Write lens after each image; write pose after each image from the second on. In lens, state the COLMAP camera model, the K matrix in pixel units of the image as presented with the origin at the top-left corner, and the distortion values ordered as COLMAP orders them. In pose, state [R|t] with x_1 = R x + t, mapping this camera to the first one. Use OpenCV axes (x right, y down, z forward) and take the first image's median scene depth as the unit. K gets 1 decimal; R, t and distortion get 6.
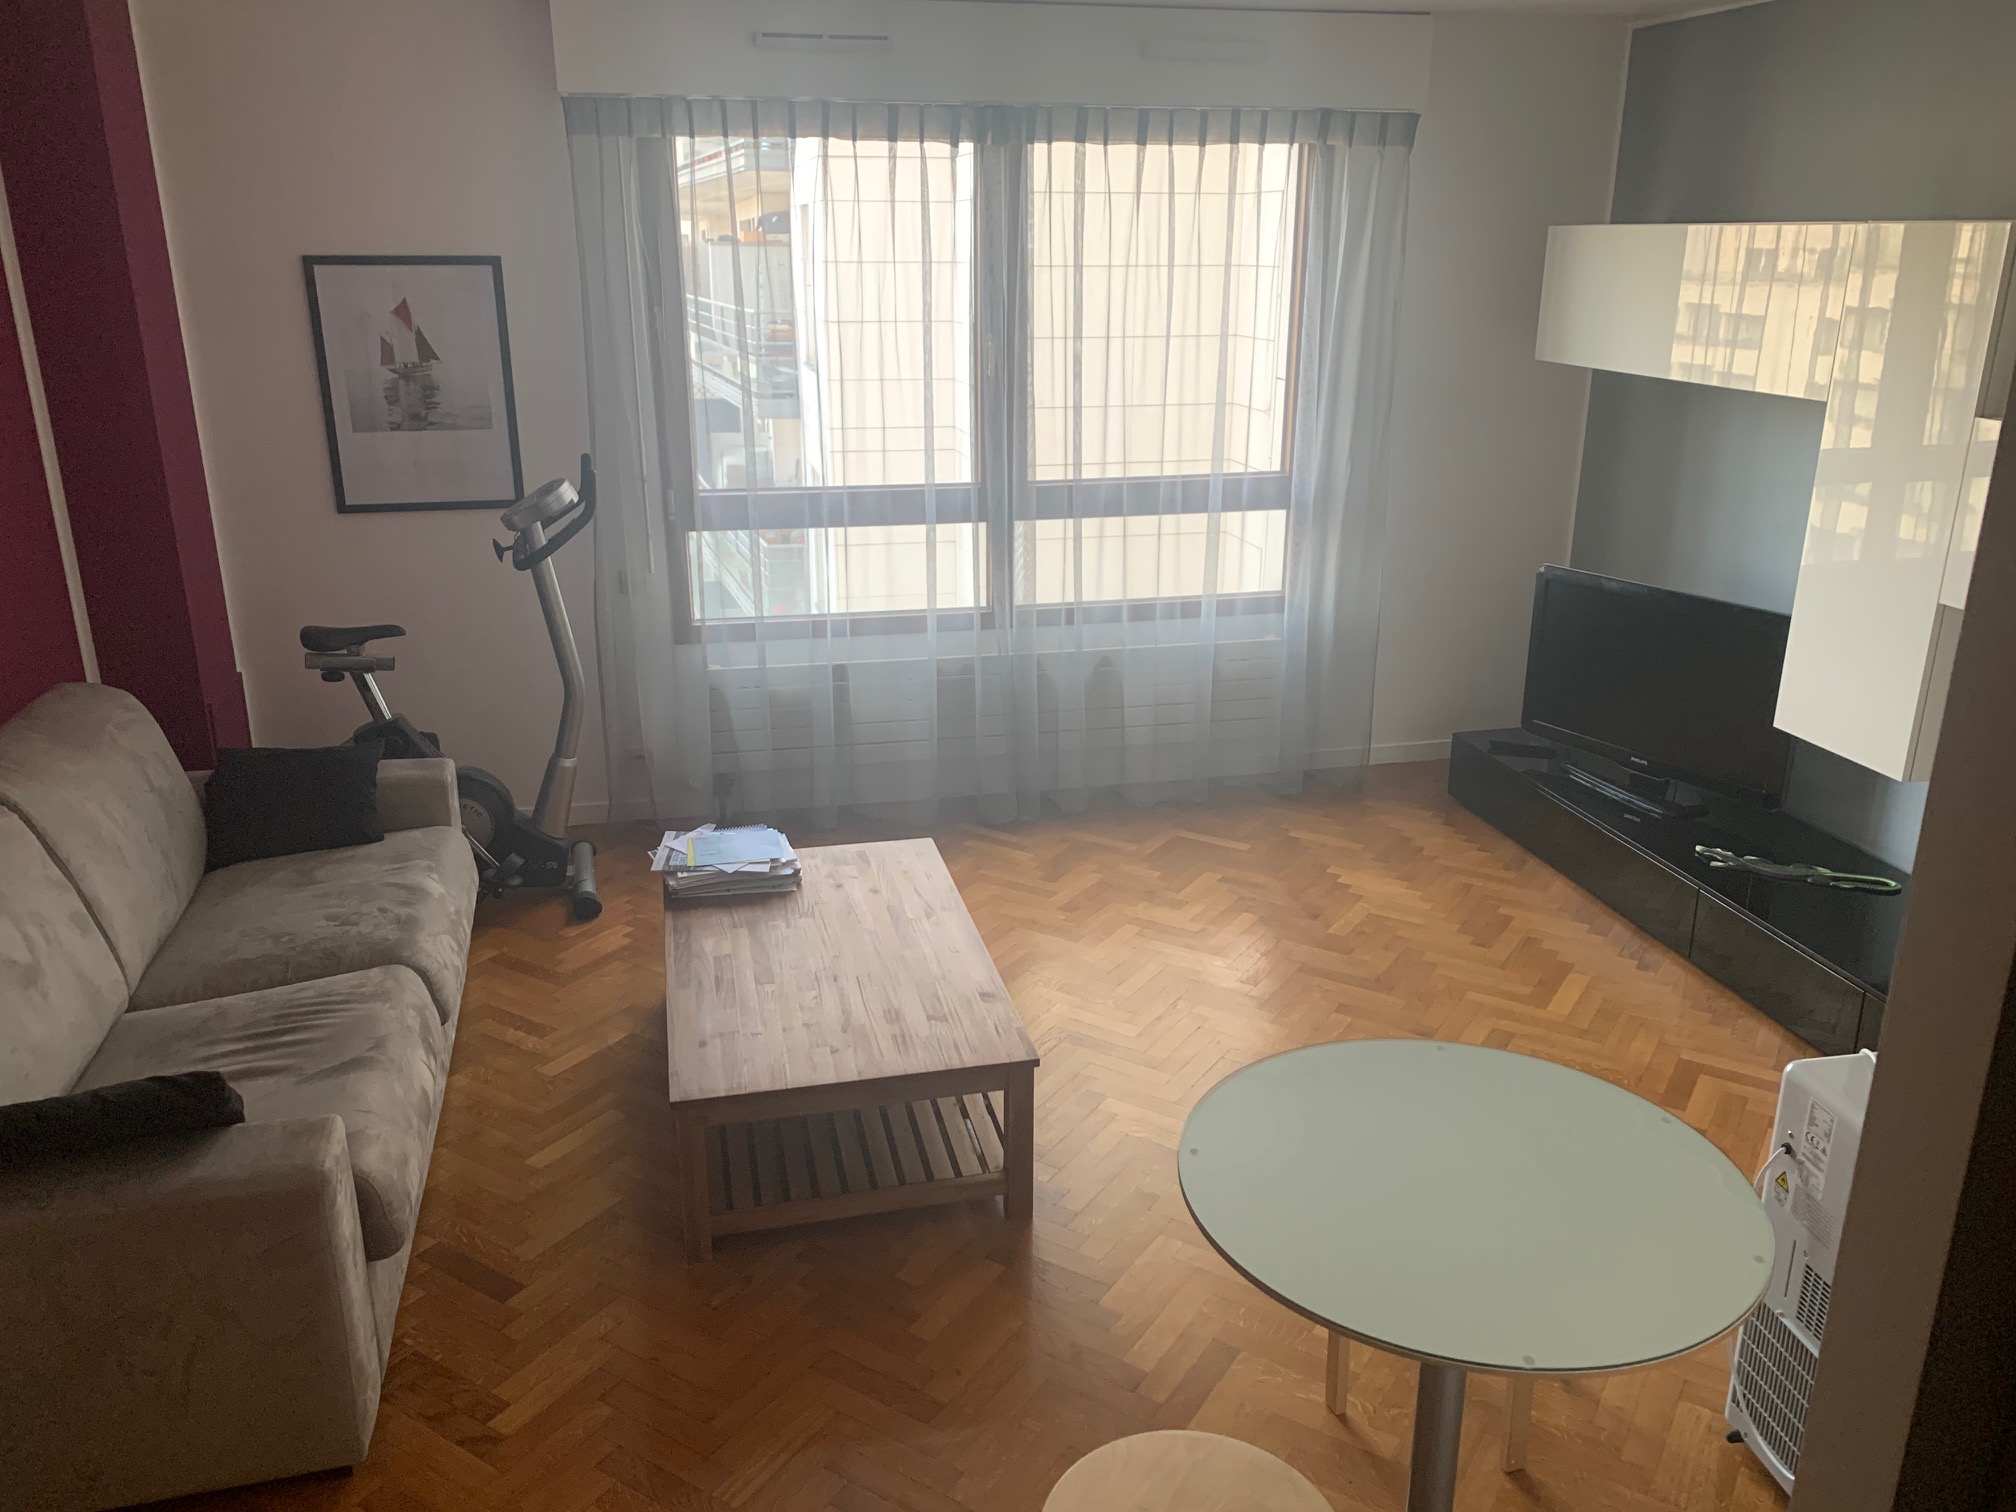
lens RADIAL K [[1530.7, 0, 1008.0], [0, 1530.7, 756.0], [0, 0, 1]] dist [0.008296, -0.003618]
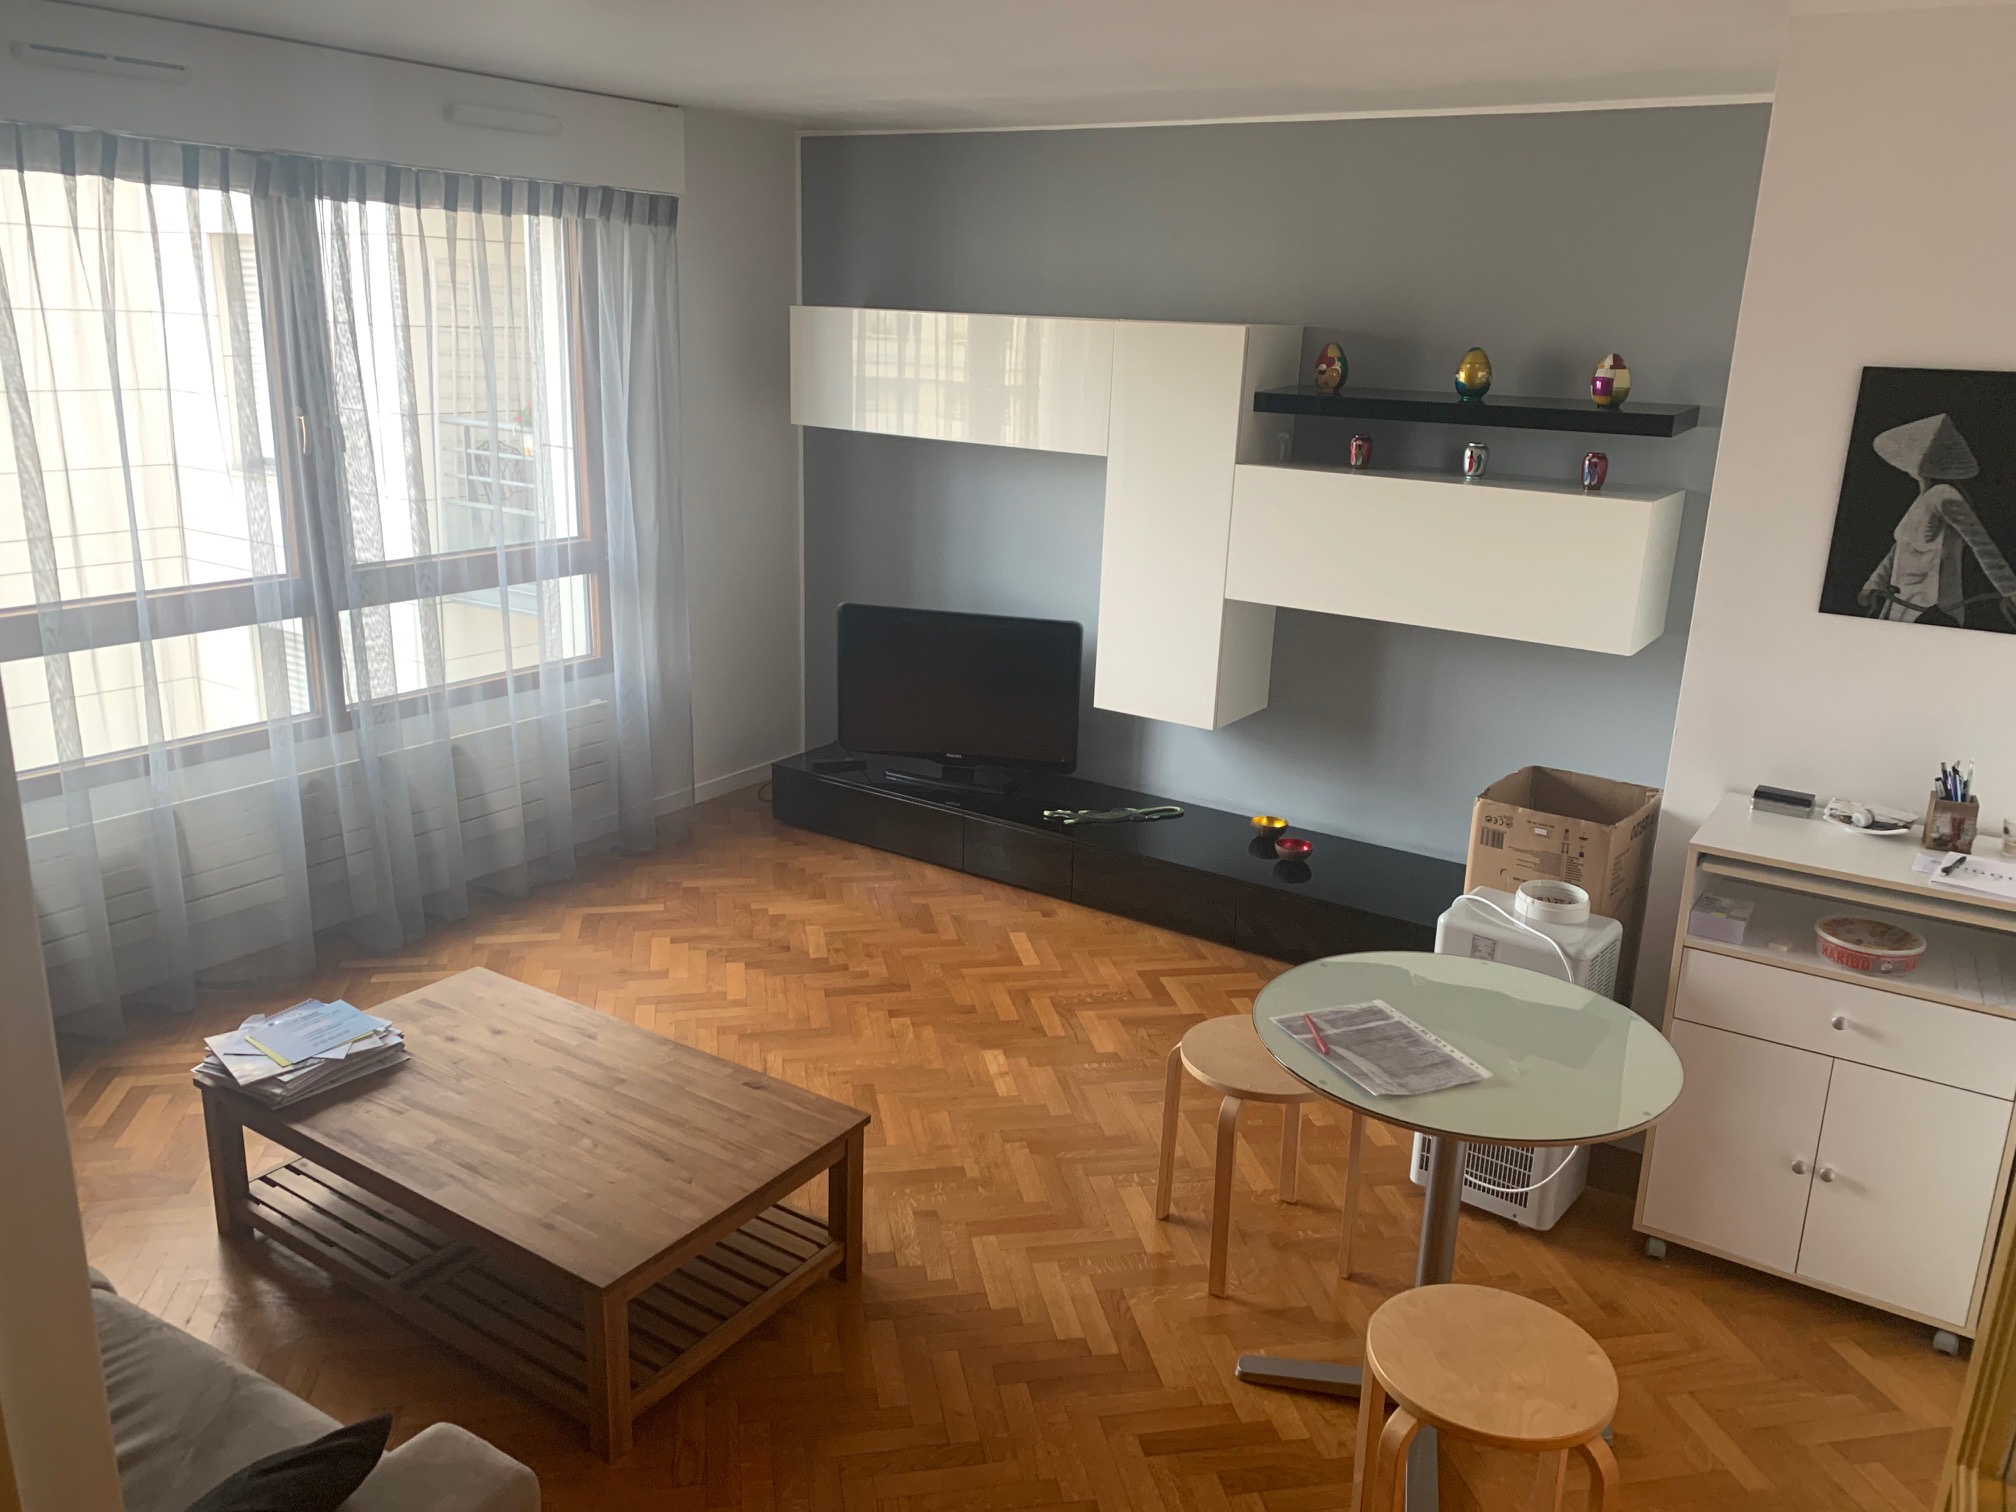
lens RADIAL K [[1528.2, 0, 1008.0], [0, 1528.2, 756.0], [0, 0, 1]] dist [-0.002914, 0.000300]
pose [[0.718751, -0.170927, 0.673930, -0.339537], [0.188330, 0.980935, 0.047937, -0.042955], [-0.669275, 0.092466, 0.737239, 0.092769]]
